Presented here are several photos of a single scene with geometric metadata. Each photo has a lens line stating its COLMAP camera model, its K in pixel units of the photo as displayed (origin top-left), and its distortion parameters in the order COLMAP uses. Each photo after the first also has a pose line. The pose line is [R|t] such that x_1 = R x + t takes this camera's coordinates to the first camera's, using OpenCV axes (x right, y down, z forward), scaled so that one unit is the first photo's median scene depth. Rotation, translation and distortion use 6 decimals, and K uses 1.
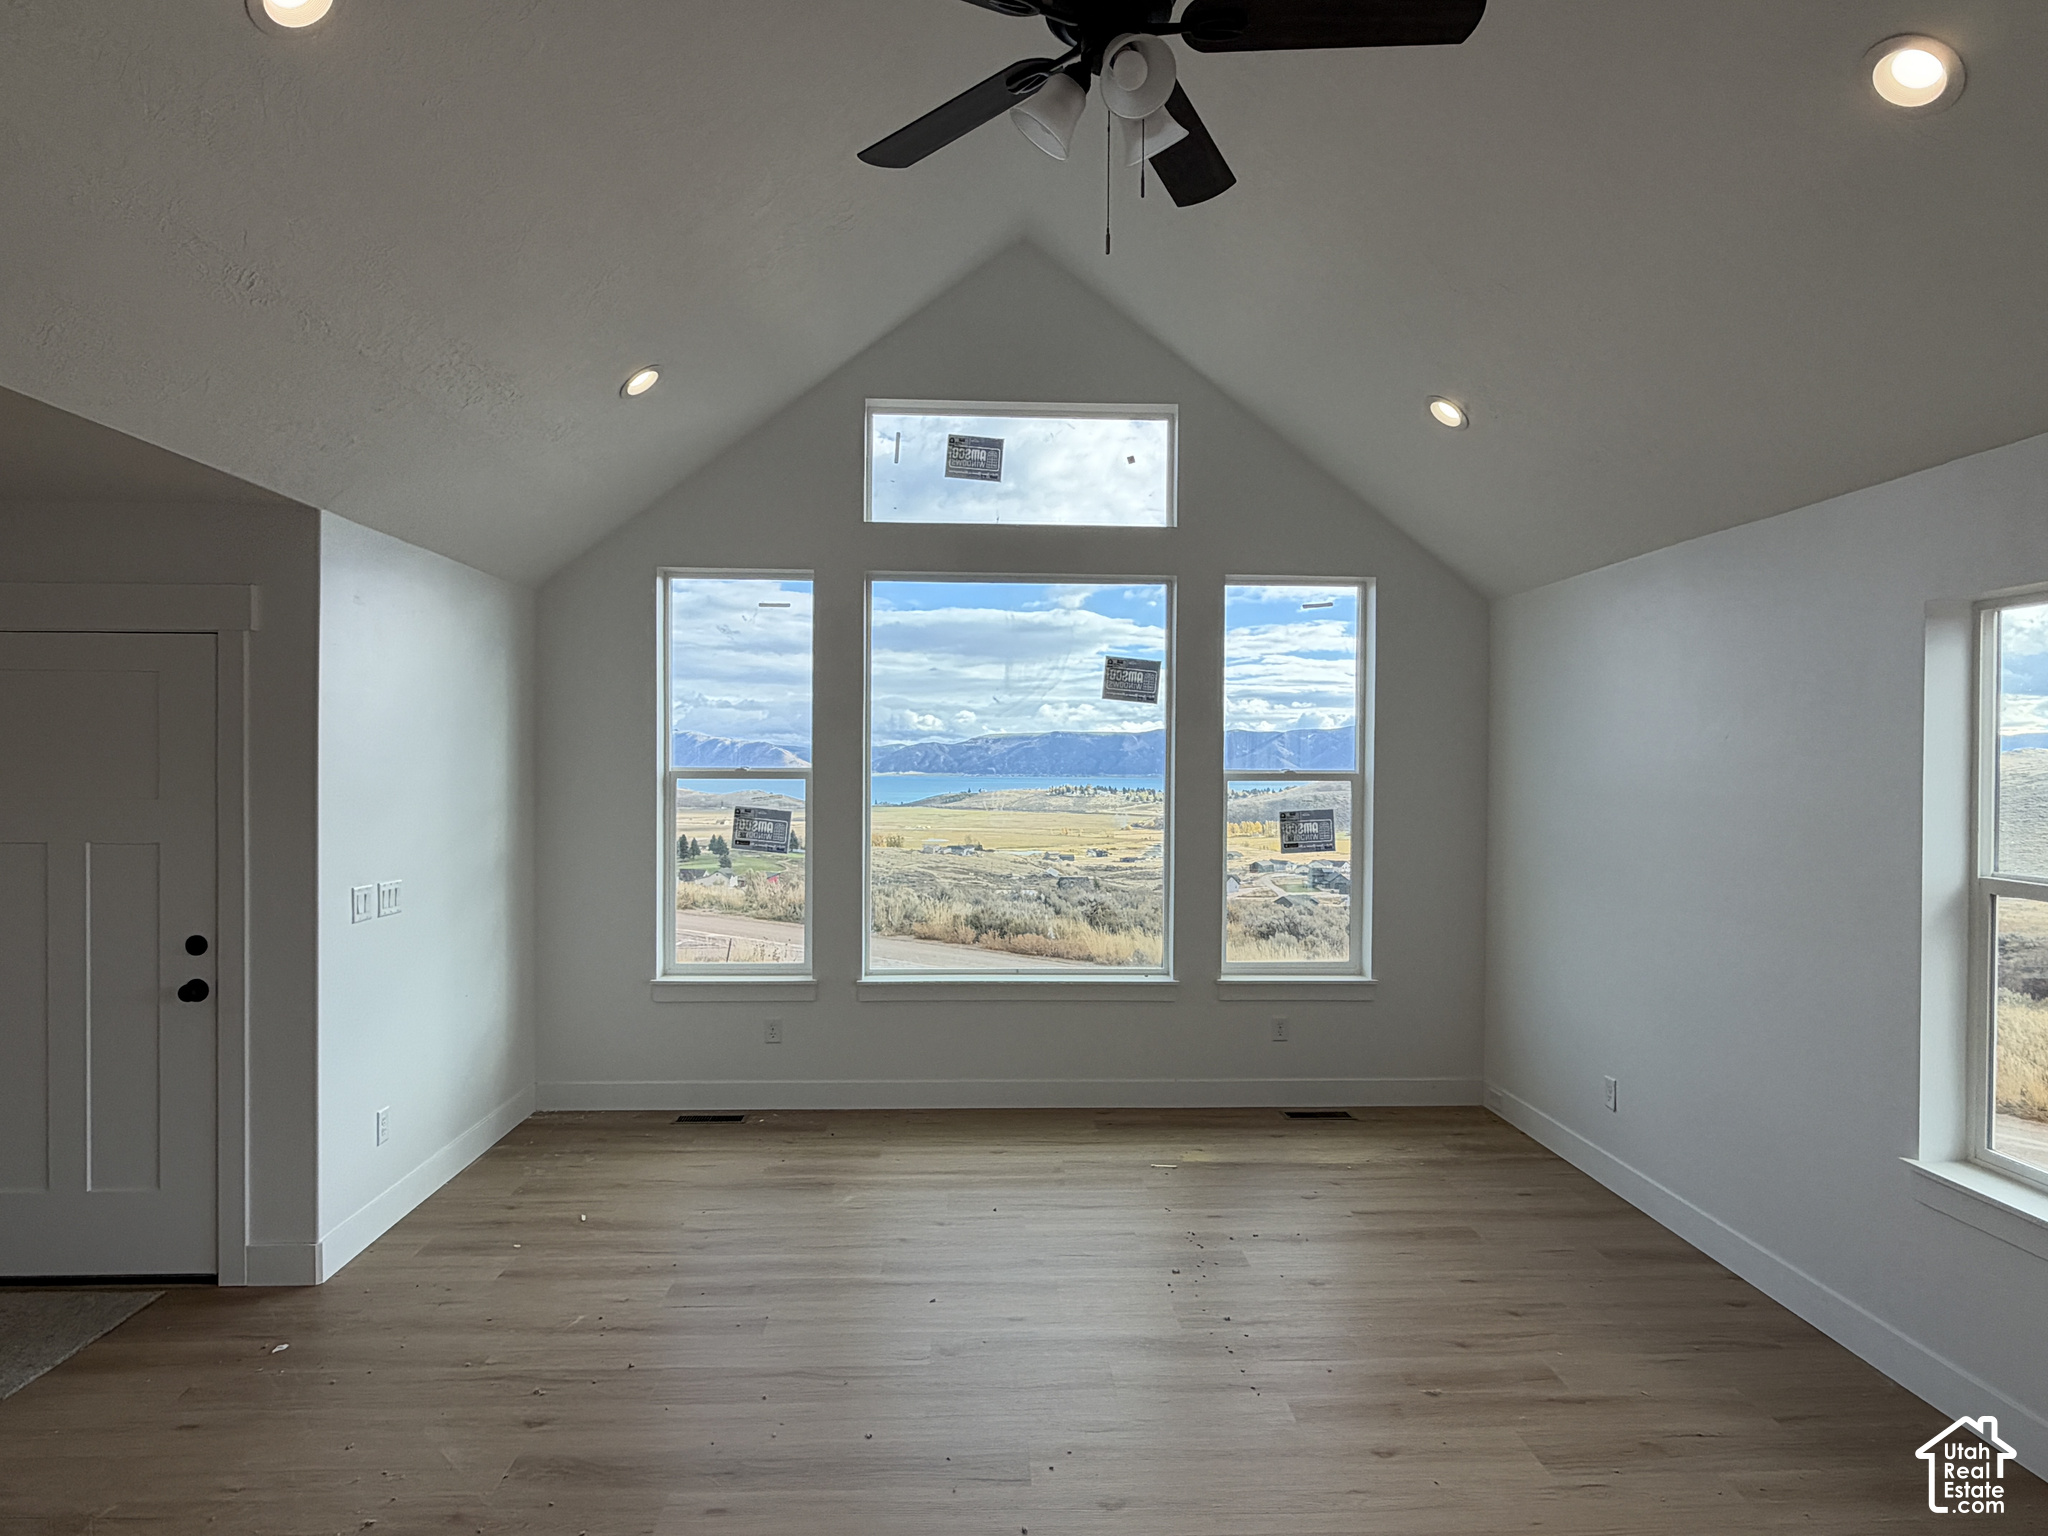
lens RADIAL K [[1175.9, 0, 1021.6], [0, 1175.9, 760.5], [0, 0, 1]] dist [-0.006107, -0.001244]
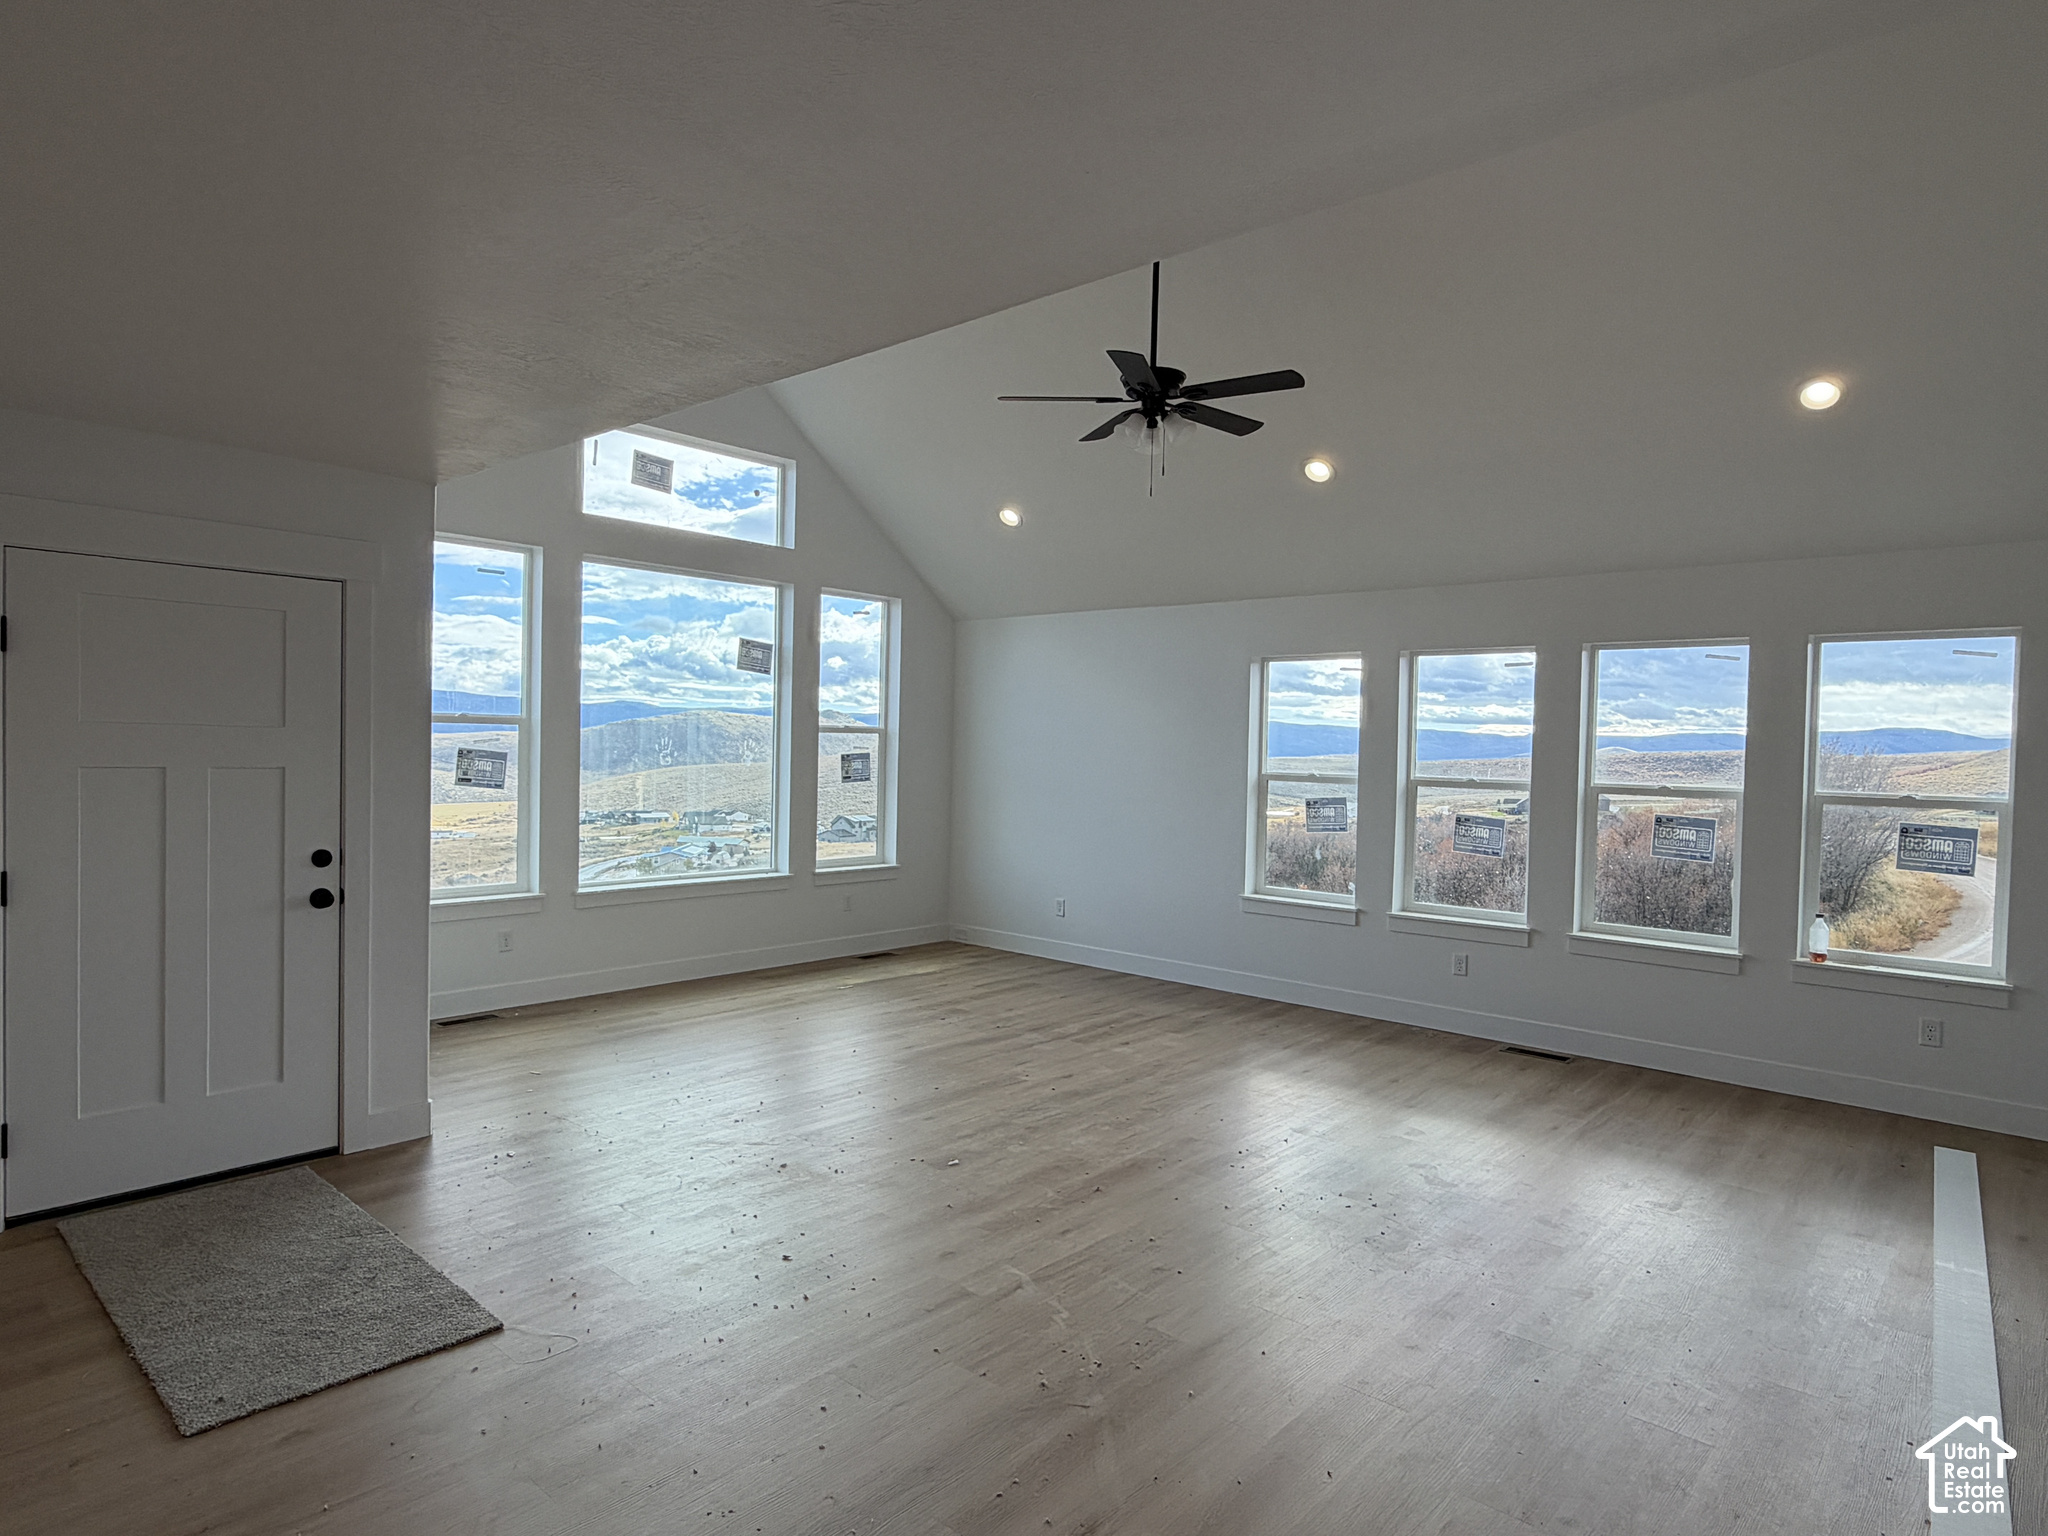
lens RADIAL K [[1166.2, 0, 1024.0], [0, 1166.2, 768.0], [0, 0, 1]] dist [0.007926, 0.001337]
pose [[0.699524, -0.005723, 0.714586, -0.663495], [-0.018867, 0.999471, 0.026473, 0.018542], [-0.714360, -0.032000, 0.699046, -0.167873]]
